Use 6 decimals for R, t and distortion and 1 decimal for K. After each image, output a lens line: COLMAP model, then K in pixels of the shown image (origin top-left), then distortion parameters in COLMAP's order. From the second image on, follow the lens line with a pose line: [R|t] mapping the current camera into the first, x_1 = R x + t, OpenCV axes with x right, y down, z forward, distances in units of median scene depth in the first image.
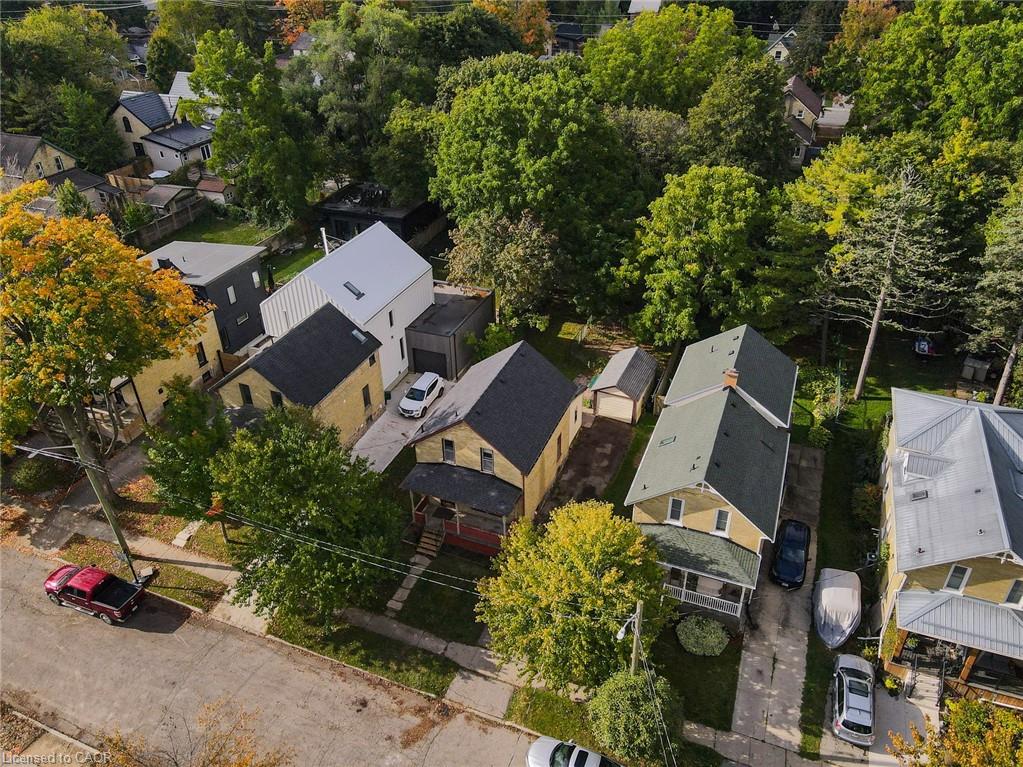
lens RADIAL K [[758.5, 0, 509.2], [0, 758.5, 379.1], [0, 0, 1]] dist [0.000397, 0.021758]
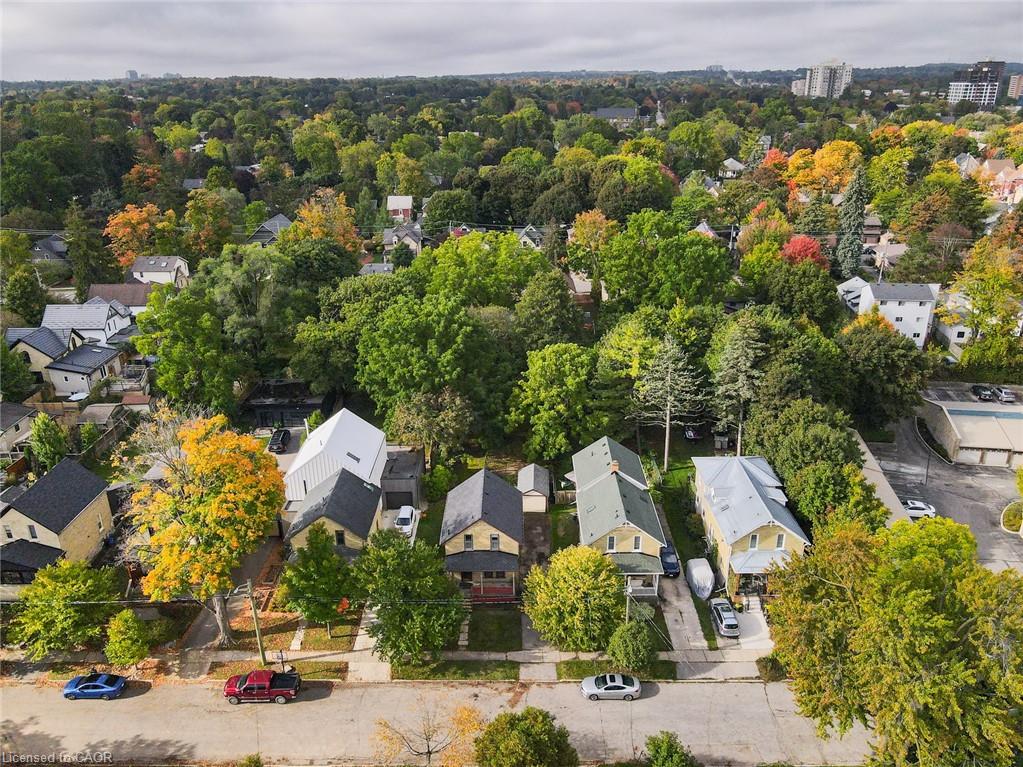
lens RADIAL K [[758.5, 0, 515.6], [0, 758.5, 382.9], [0, 0, 1]] dist [0.000397, 0.021758]
pose [[0.928341, -0.135245, 0.346254, -0.409650], [0.197156, 0.968800, -0.150188, 0.024809], [-0.315139, 0.207692, 0.926041, -0.477948]]
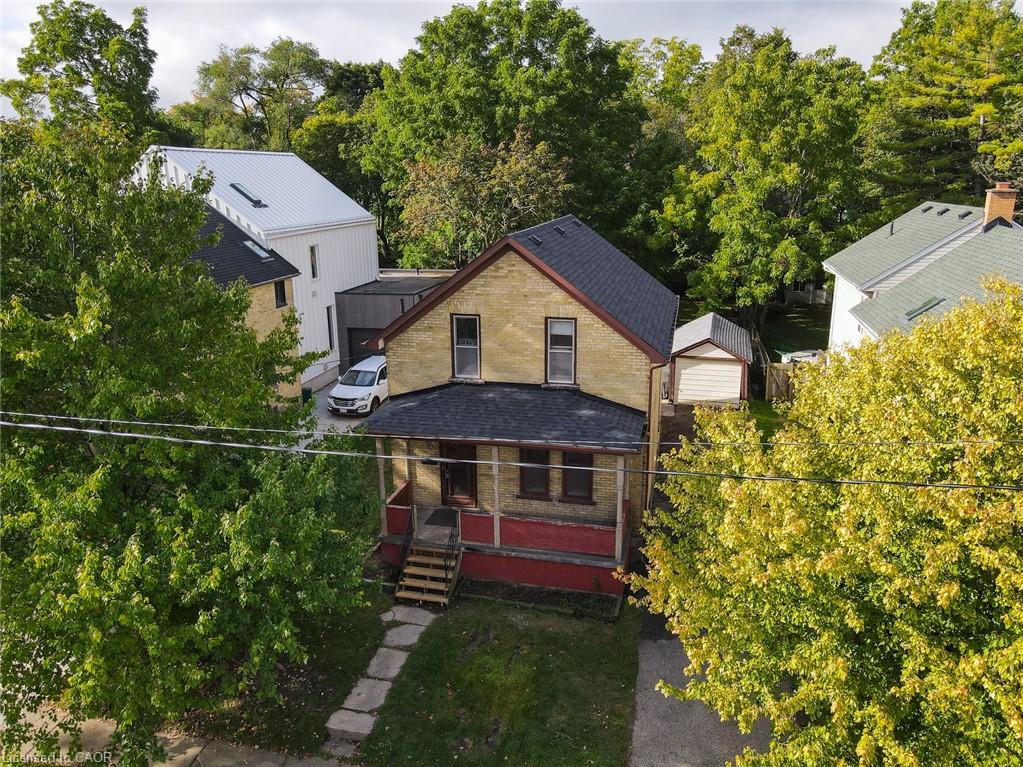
lens RADIAL K [[758.5, 0, 513.1], [0, 758.5, 375.4], [0, 0, 1]] dist [0.000397, 0.021758]
pose [[0.989230, -0.033398, 0.142505, -0.095986], [0.074293, 0.953445, -0.292271, 0.199340], [-0.126110, 0.299711, 0.945658, 0.486366]]
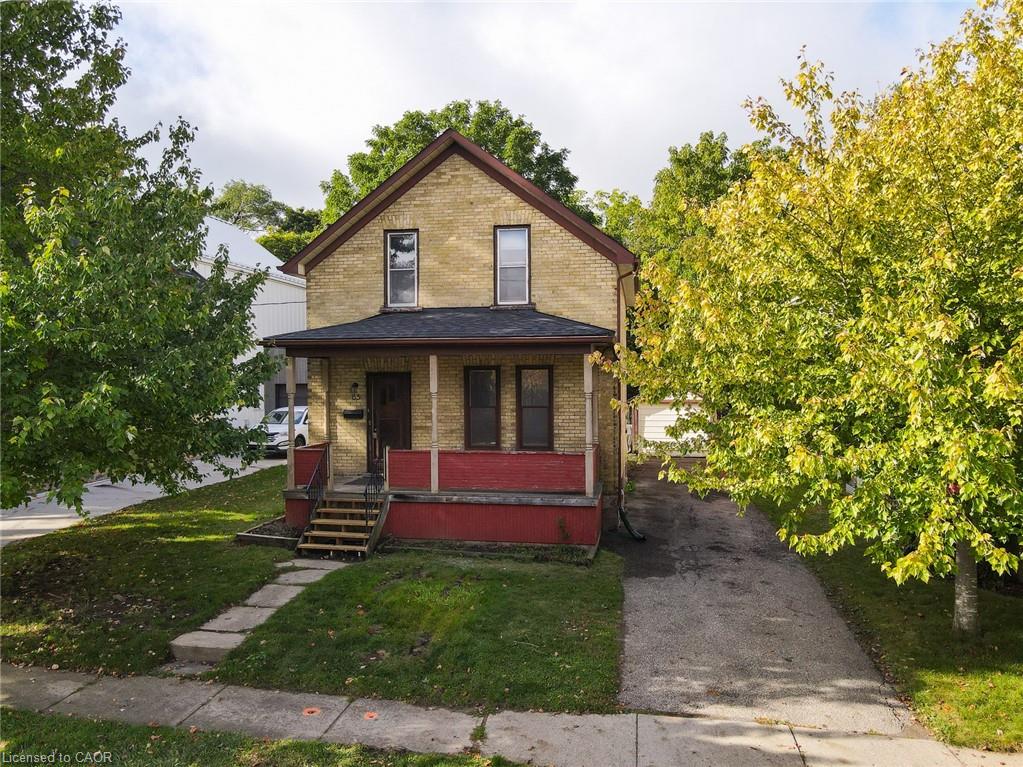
lens RADIAL K [[758.5, 0, 511.0], [0, 758.5, 379.3], [0, 0, 1]] dist [0.000397, 0.021758]
pose [[0.978079, 0.008783, 0.208051, -0.086481], [0.104268, 0.844182, -0.525818, 0.283847], [-0.180251, 0.535984, 0.824761, 0.588910]]
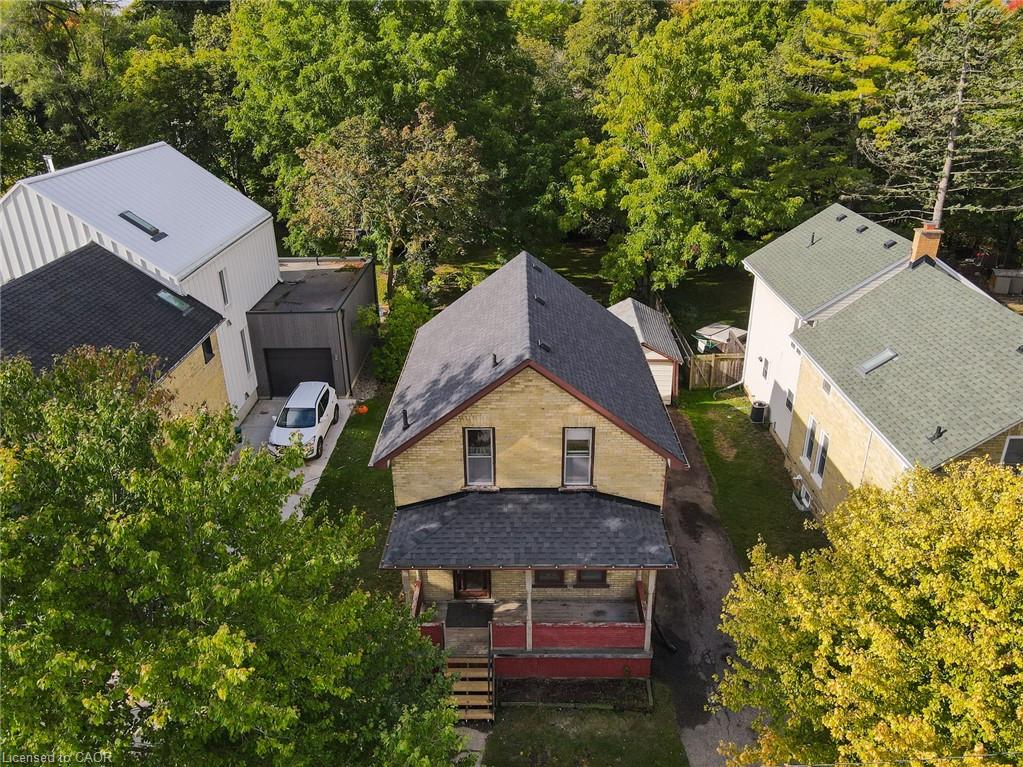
lens RADIAL K [[758.5, 0, 515.0], [0, 758.5, 379.7], [0, 0, 1]] dist [0.000397, 0.021758]
pose [[0.930264, -0.145961, 0.336607, -0.164519], [0.192462, 0.975230, -0.109014, 0.085176], [-0.312358, 0.166196, 0.935314, 0.485826]]
